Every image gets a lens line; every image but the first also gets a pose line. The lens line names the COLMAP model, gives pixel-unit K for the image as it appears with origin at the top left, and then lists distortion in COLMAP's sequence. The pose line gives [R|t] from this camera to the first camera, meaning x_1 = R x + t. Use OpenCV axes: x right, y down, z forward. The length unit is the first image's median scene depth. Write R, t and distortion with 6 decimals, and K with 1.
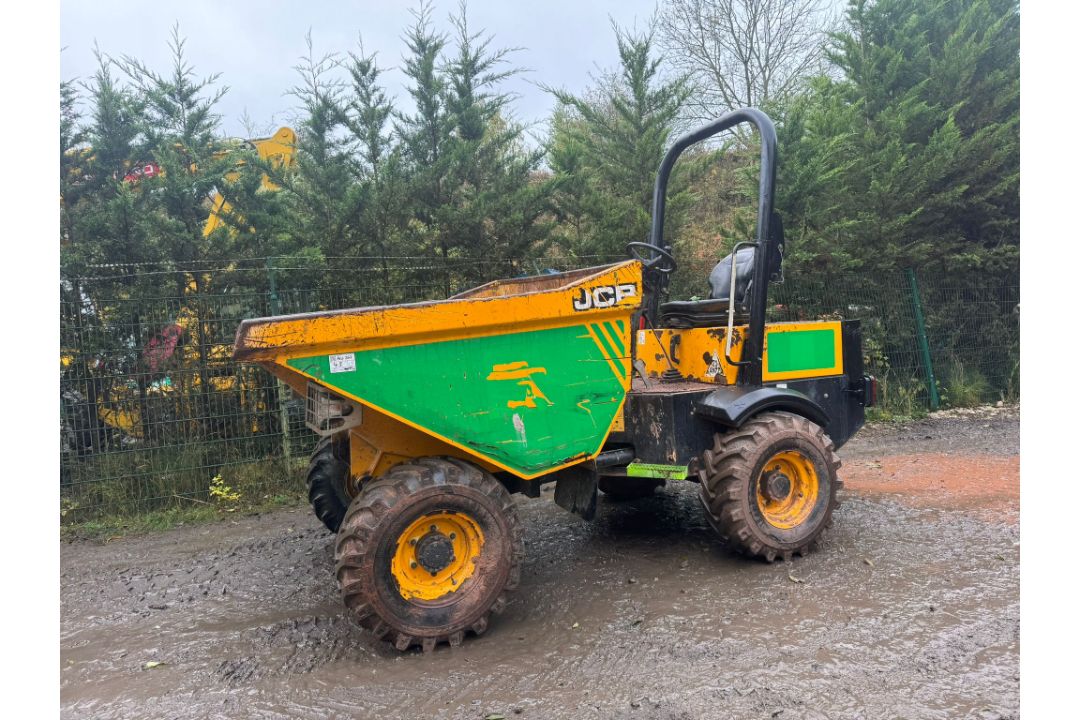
lens RADIAL K [[704.0, 0, 539.6], [0, 704.0, 351.2], [0, 0, 1]] dist [0.052219, -0.076631]
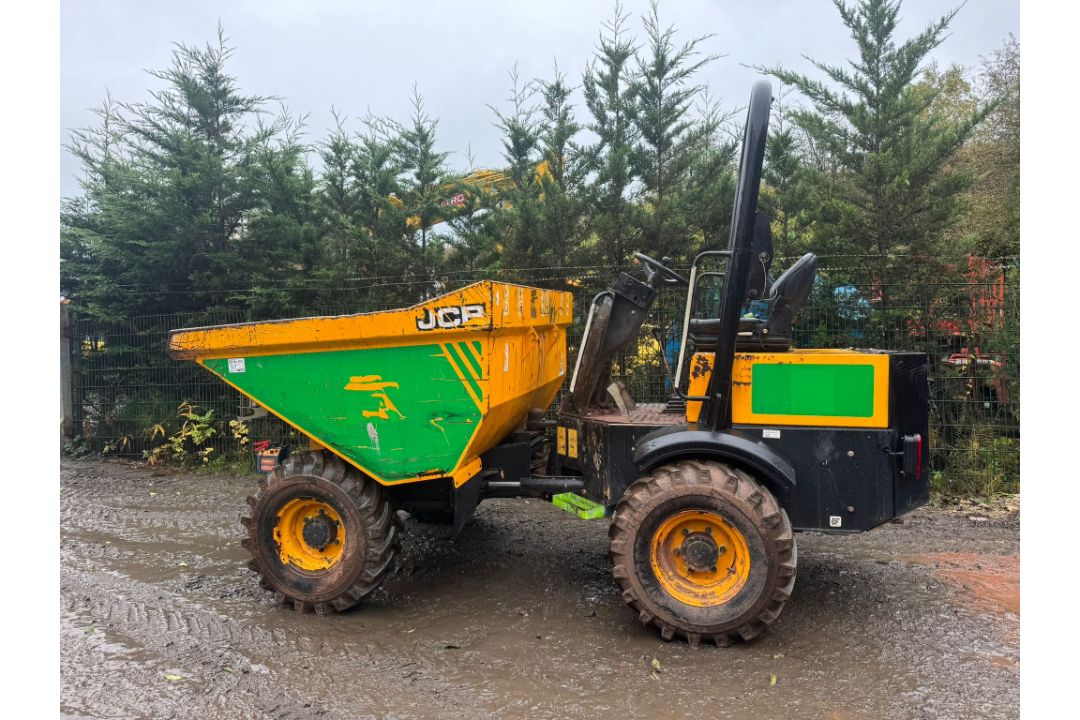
lens RADIAL K [[694.1, 0, 544.6], [0, 694.1, 360.9], [0, 0, 1]] dist [0.081390, -0.110692]
pose [[0.786724, 0.066144, -0.613750, 0.458709], [-0.053750, 0.997807, 0.038636, -0.034502], [0.614960, 0.002593, 0.788554, 0.172886]]
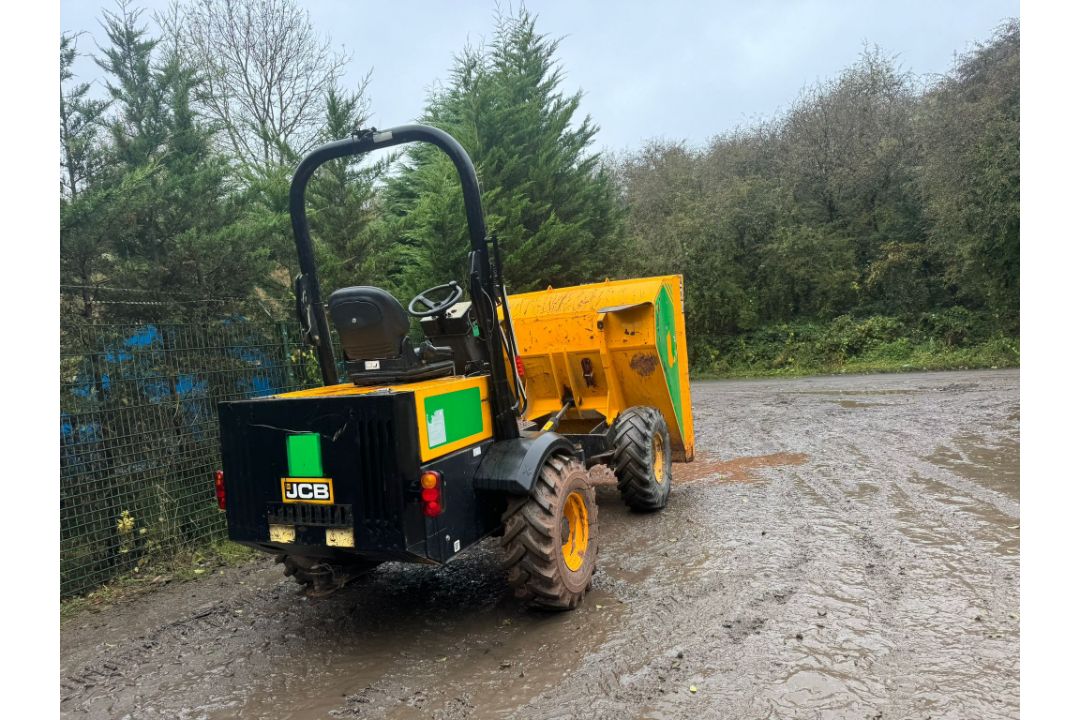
lens RADIAL K [[694.1, 0, 544.6], [0, 694.1, 360.9], [0, 0, 1]] dist [0.081390, -0.110692]
pose [[0.711248, -0.007485, 0.702901, -0.447058], [0.062253, 0.996685, -0.052379, 0.020054], [-0.700179, 0.081012, 0.709356, 0.122213]]
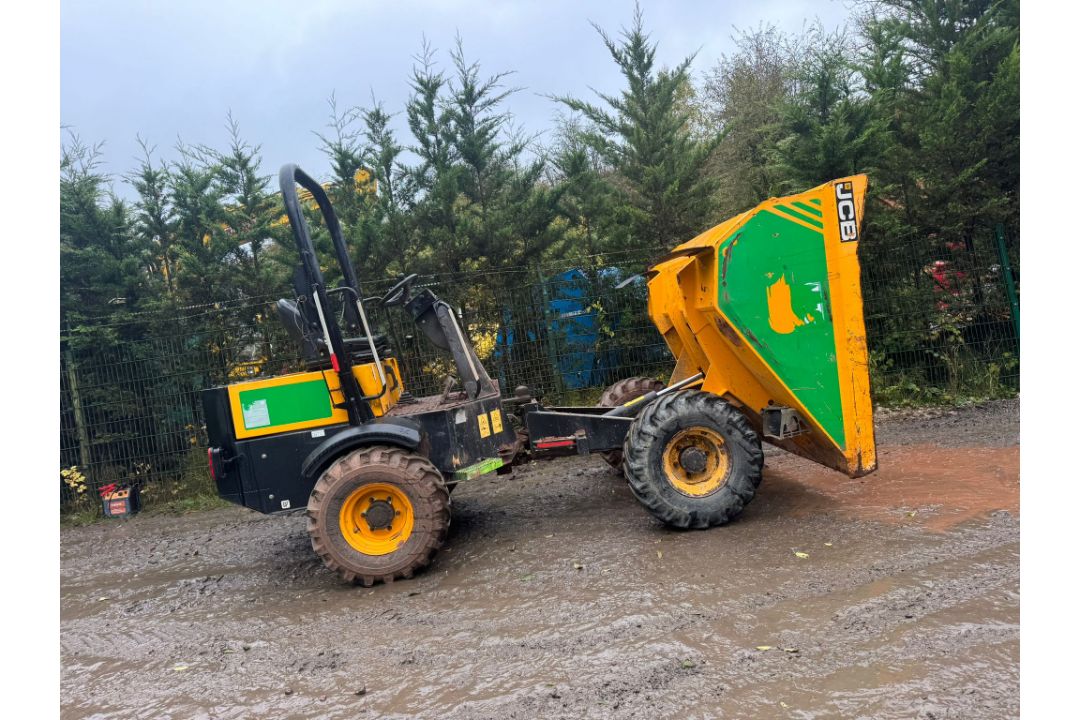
lens RADIAL K [[694.1, 0, 544.6], [0, 694.1, 360.9], [0, 0, 1]] dist [0.081390, -0.110692]
pose [[0.936556, -0.045173, -0.347594, 0.434458], [0.061177, 0.997506, 0.035200, -0.025010], [0.345137, -0.054232, 0.936984, -0.005093]]
